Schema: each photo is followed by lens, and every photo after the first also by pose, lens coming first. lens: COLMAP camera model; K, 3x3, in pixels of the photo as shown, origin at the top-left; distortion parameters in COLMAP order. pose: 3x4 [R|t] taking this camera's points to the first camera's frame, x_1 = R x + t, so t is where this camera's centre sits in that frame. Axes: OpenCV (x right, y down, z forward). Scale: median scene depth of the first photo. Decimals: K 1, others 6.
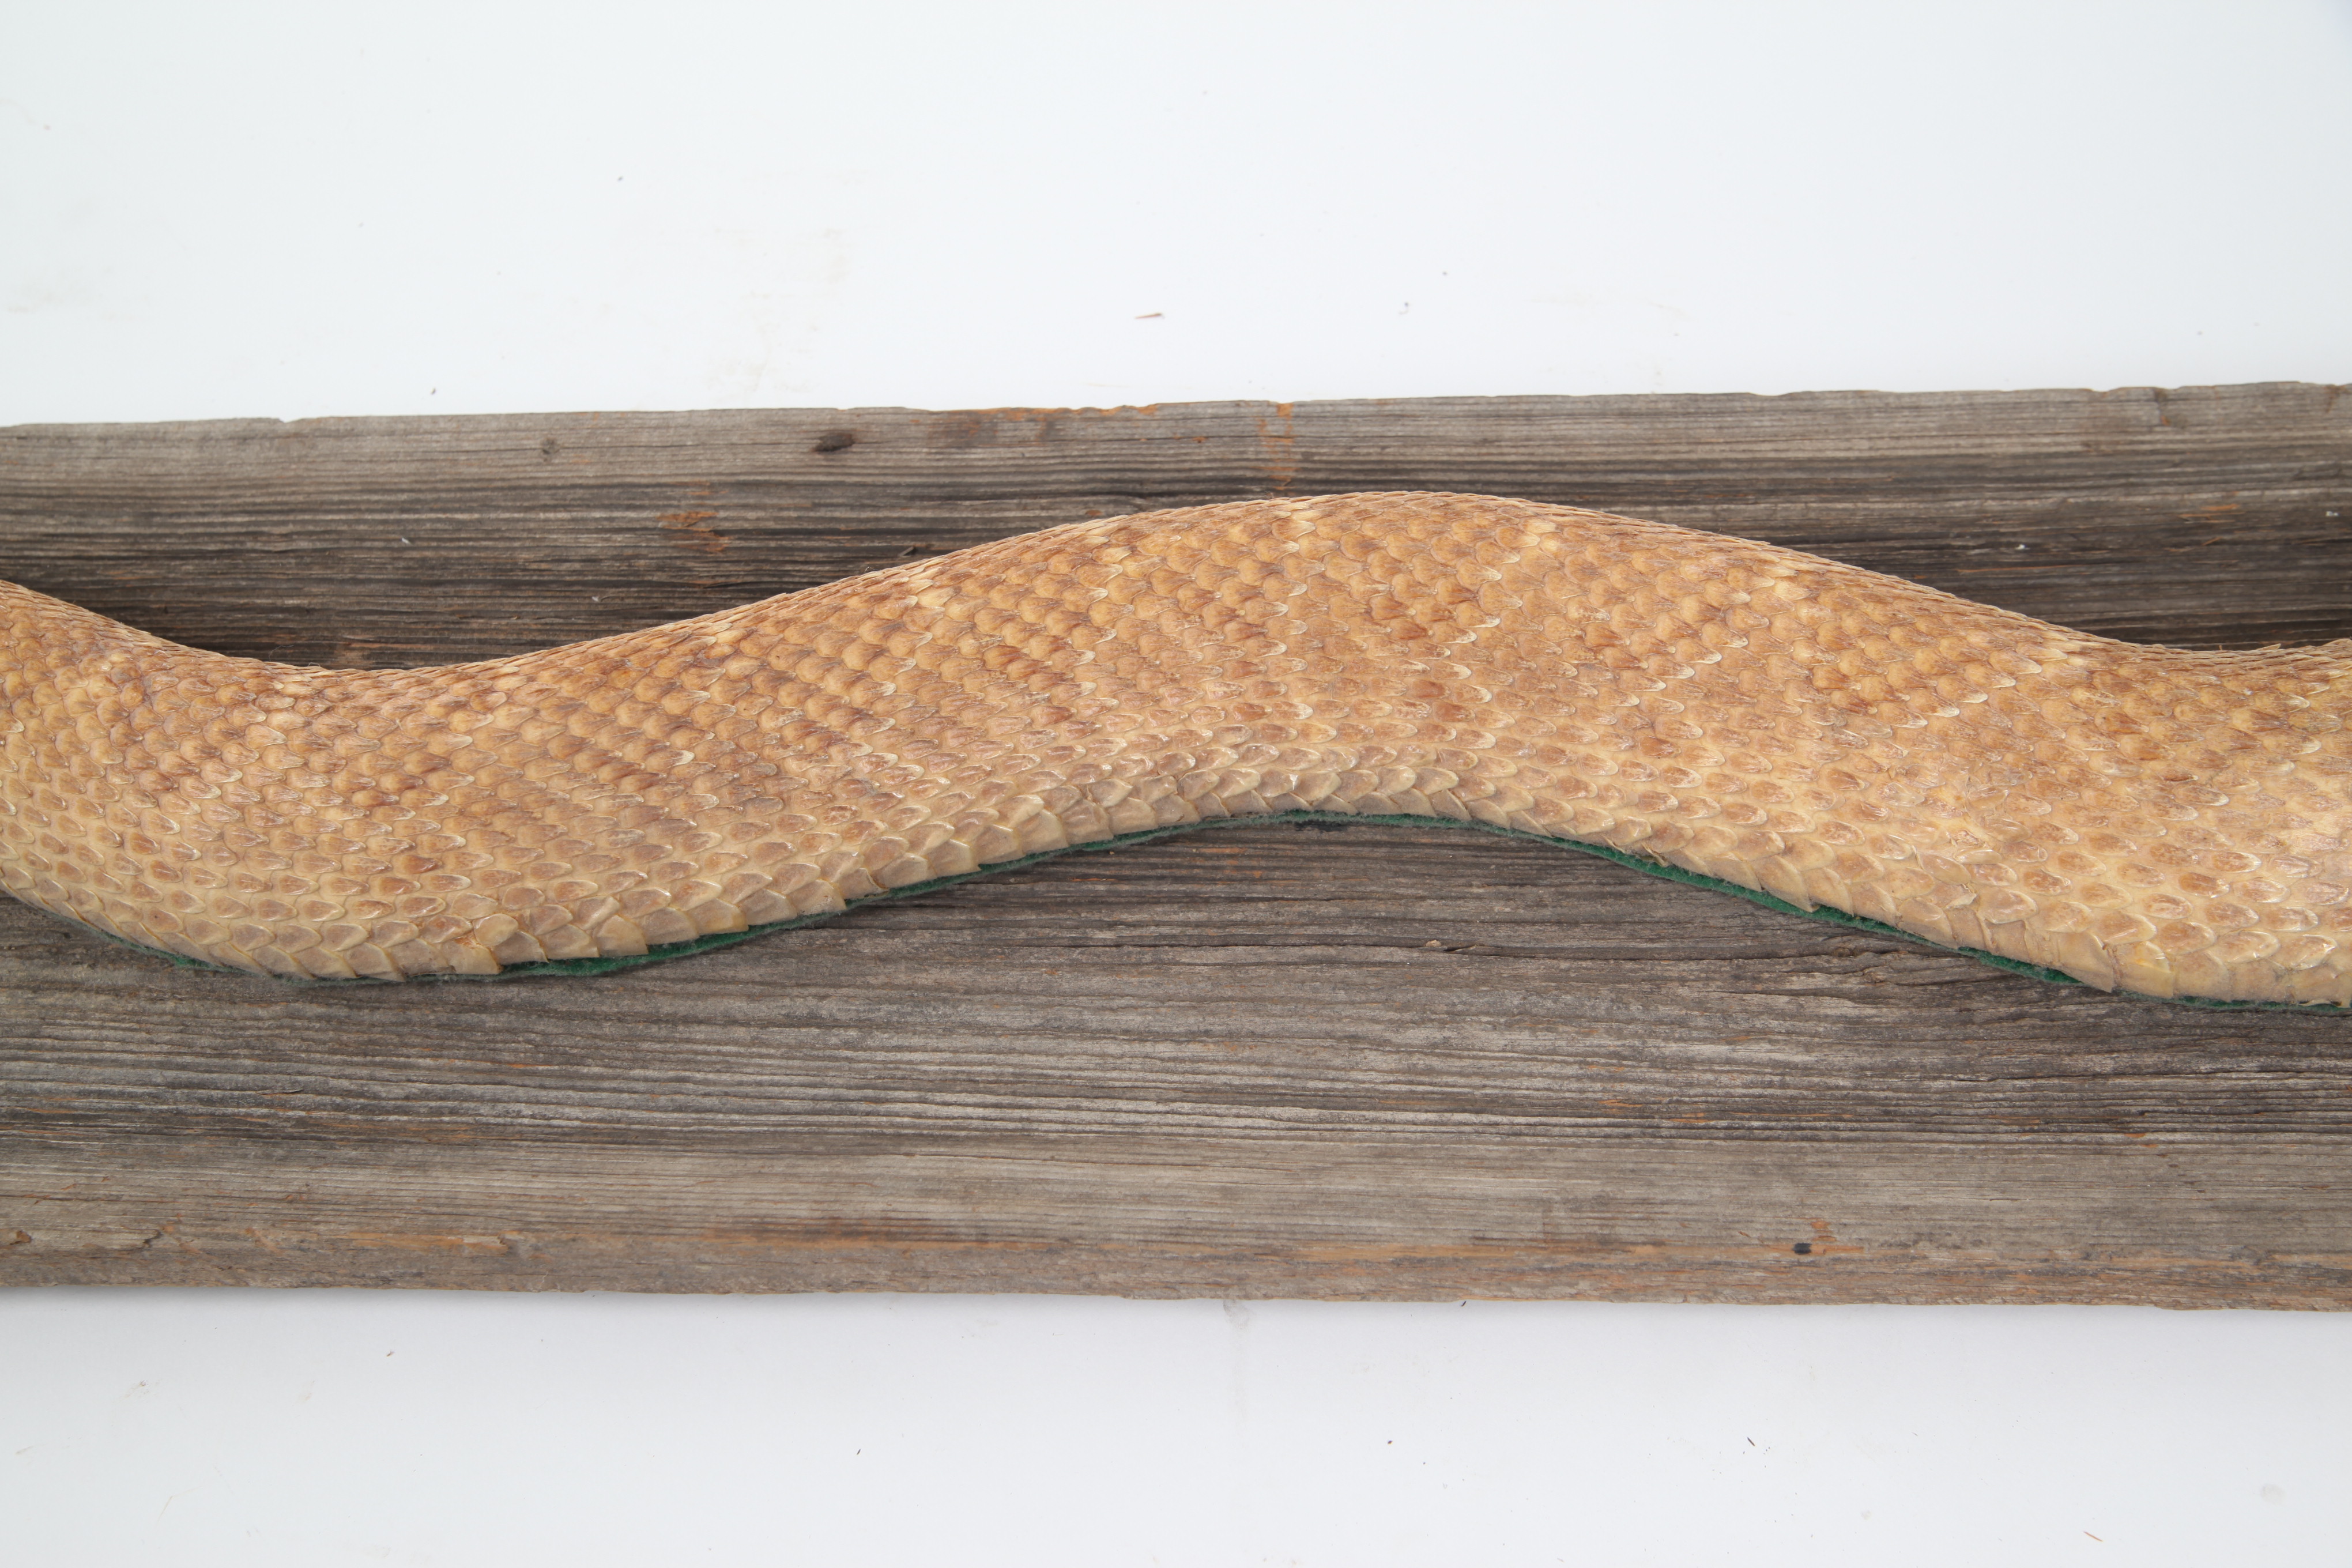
lens RADIAL K [[2994.0, 0, 1173.5], [0, 2994.0, 784.0], [0, 0, 1]] dist [-0.021552, 0.000000]
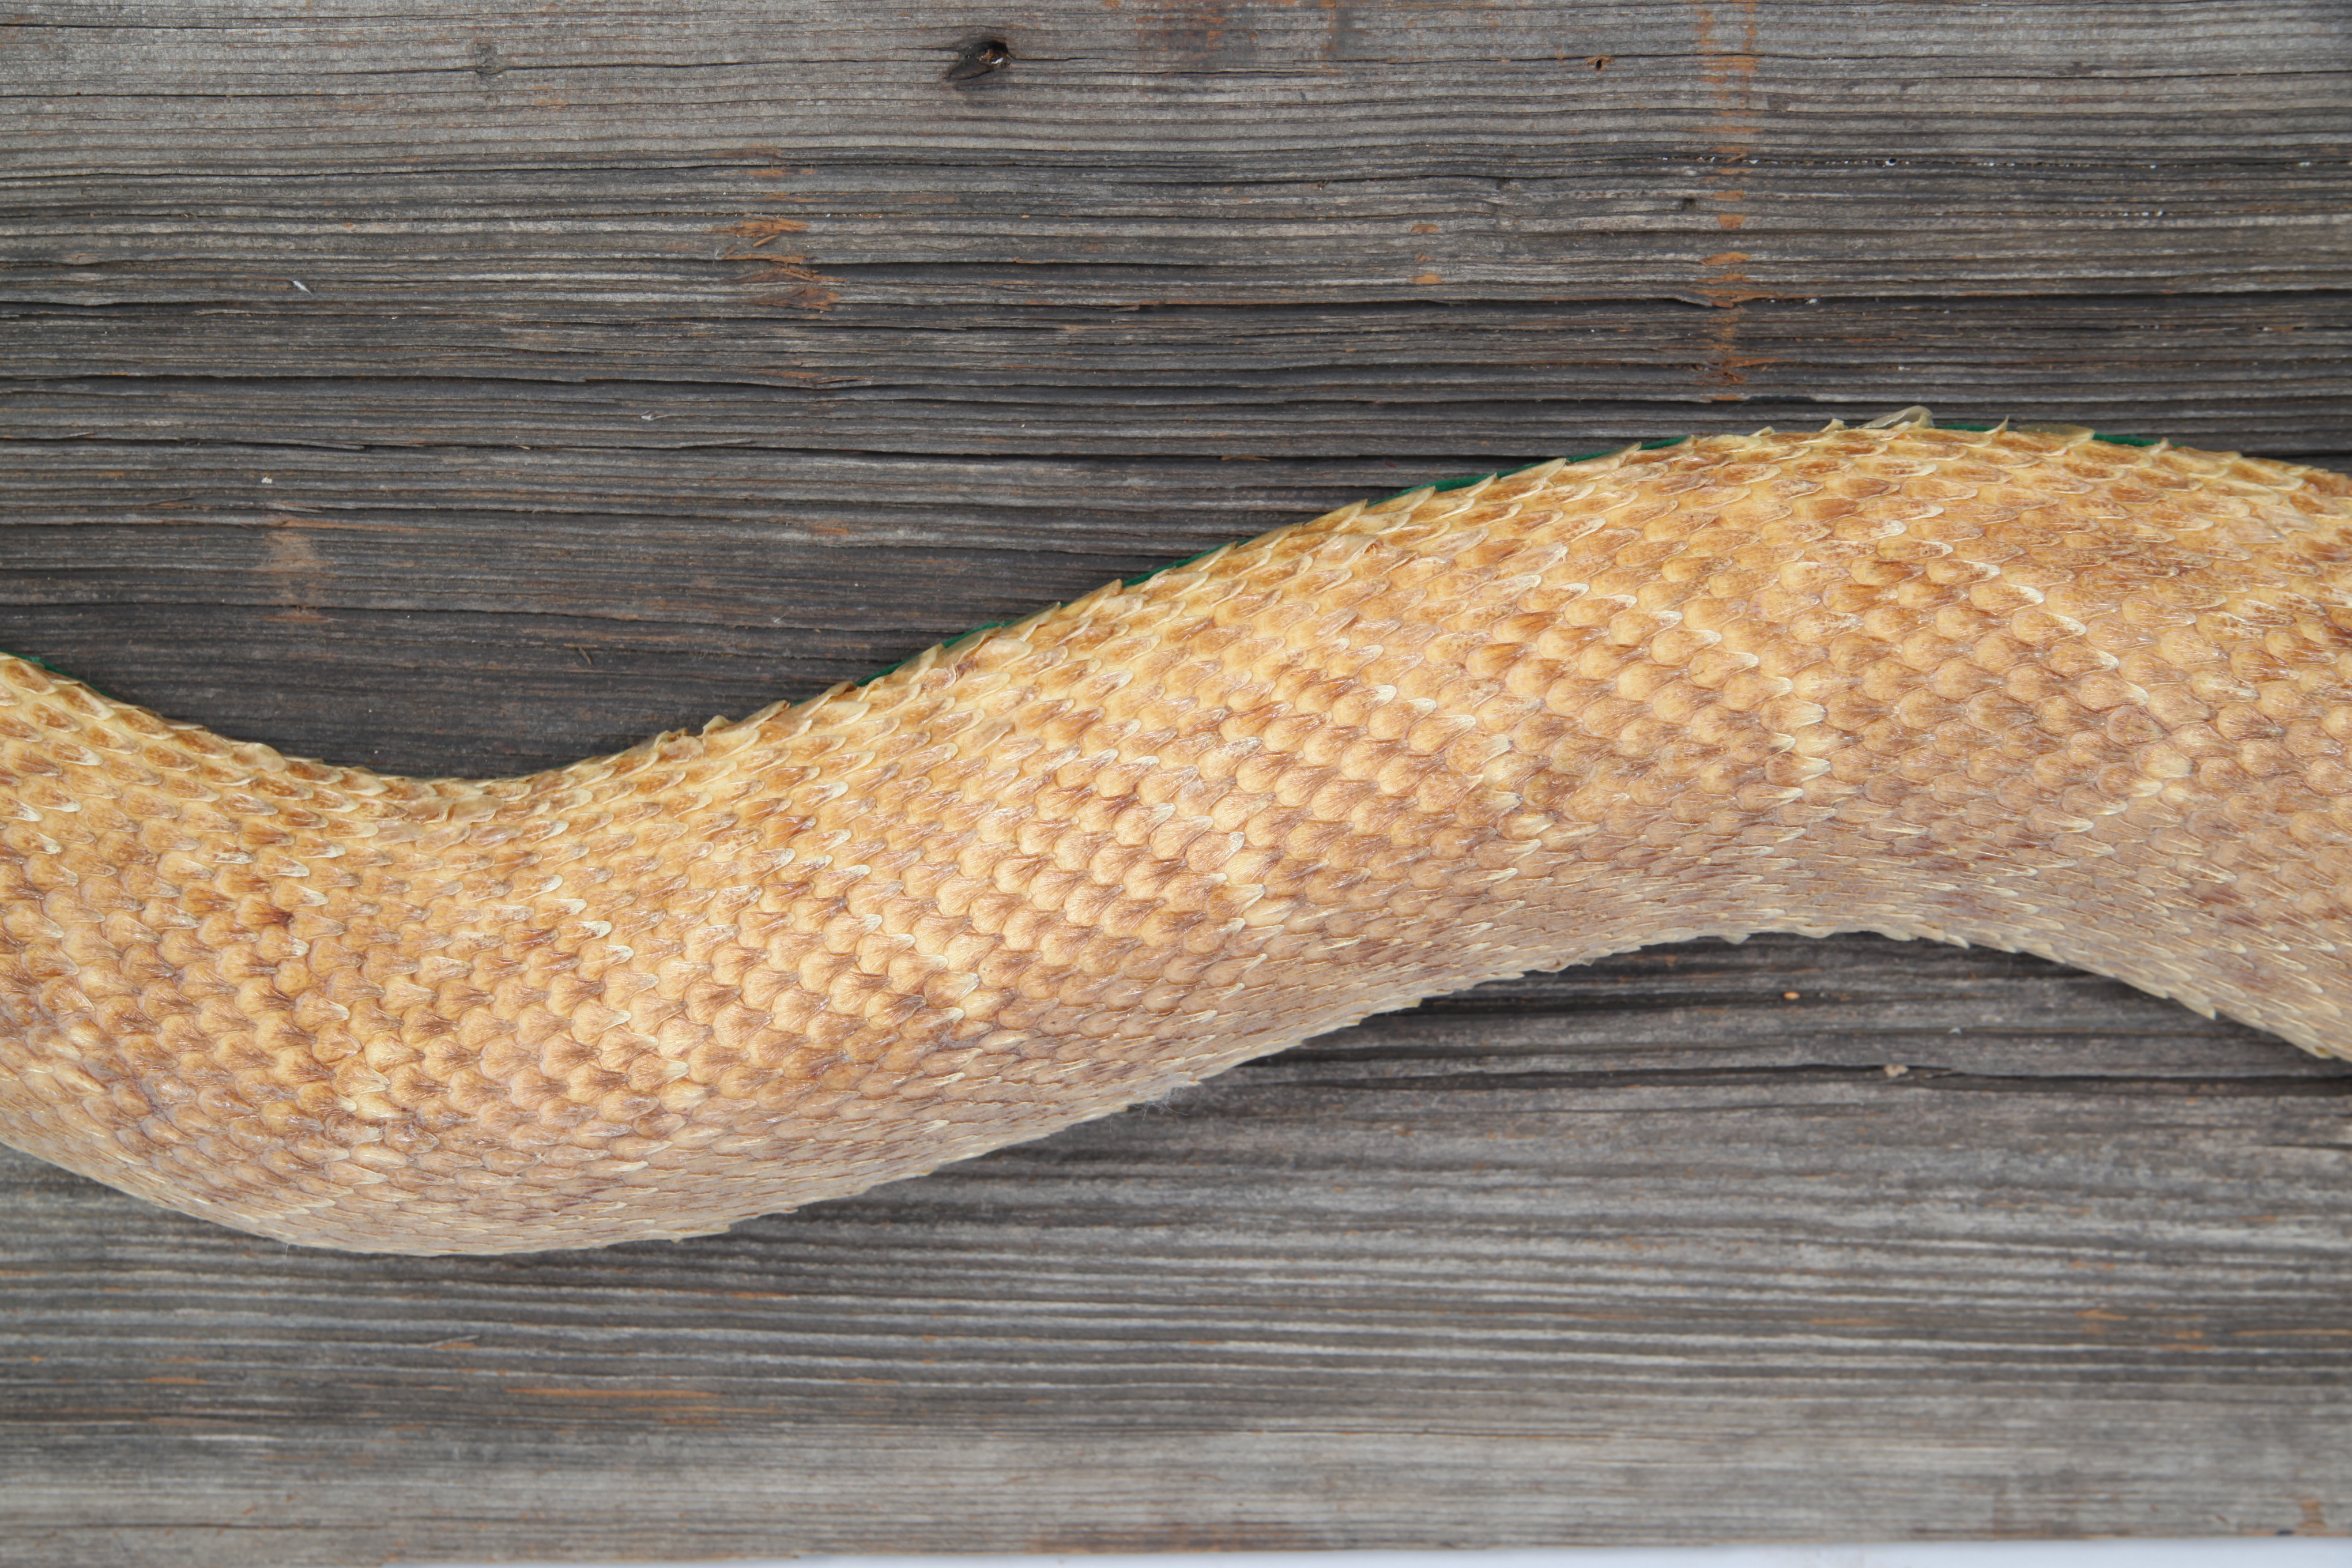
lens RADIAL K [[3694.0, 0, 1177.9], [0, 3694.0, 782.7], [0, 0, 1]] dist [0.057479, 0.000000]
pose [[0.997360, -0.056543, 0.045554, -0.141743], [-0.013548, 0.471445, 0.881791, -0.847089], [-0.071336, -0.880081, 0.469434, 0.649885]]
